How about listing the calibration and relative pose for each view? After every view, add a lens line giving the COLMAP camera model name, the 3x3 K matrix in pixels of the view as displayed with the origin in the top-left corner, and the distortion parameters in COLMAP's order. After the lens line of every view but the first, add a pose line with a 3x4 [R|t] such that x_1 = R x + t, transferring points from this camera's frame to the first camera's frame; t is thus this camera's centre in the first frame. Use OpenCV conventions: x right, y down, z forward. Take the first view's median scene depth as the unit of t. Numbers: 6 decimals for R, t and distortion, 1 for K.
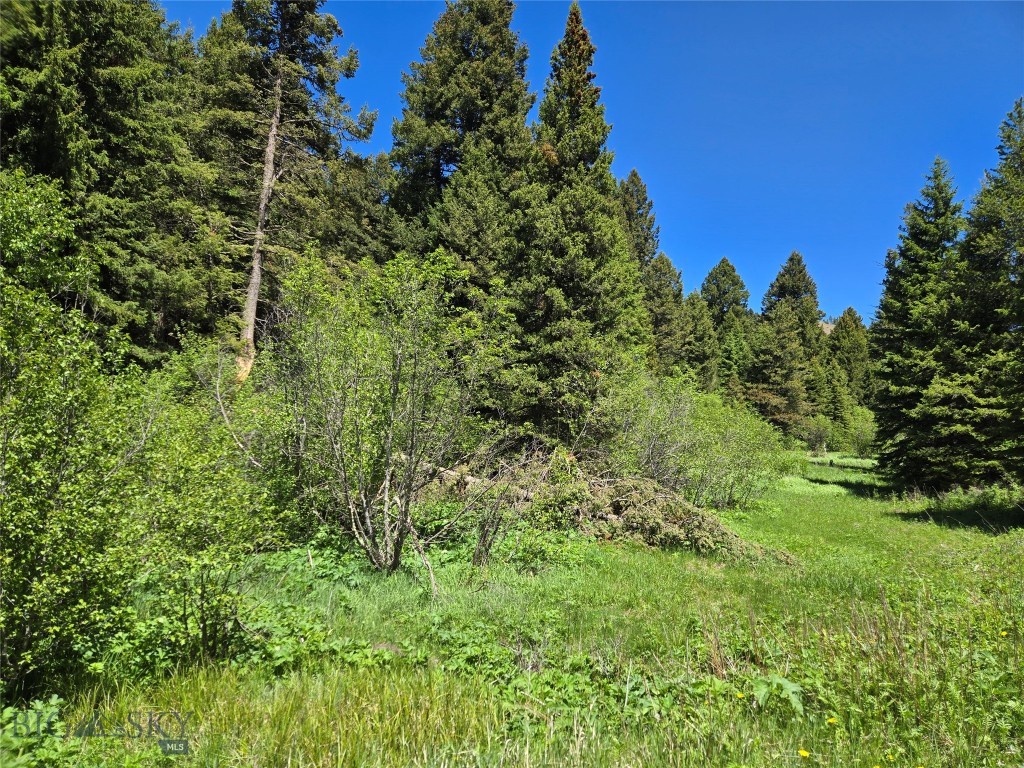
lens RADIAL K [[690.0, 0, 515.1], [0, 690.0, 415.4], [0, 0, 1]] dist [0.083616, -0.070997]
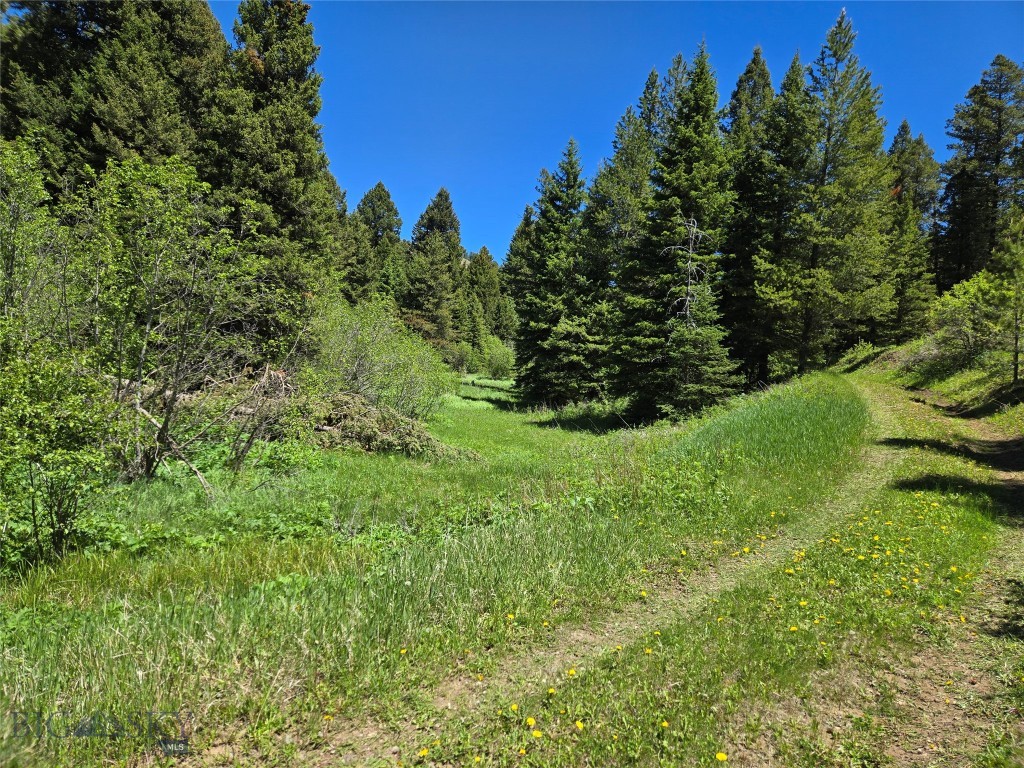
lens RADIAL K [[690.0, 0, 515.1], [0, 690.0, 415.4], [0, 0, 1]] dist [0.083616, -0.070997]
pose [[0.869232, -0.006019, 0.494367, -0.101074], [-0.051747, 0.993326, 0.103080, -0.002273], [-0.491688, -0.115182, 0.863120, -0.069782]]
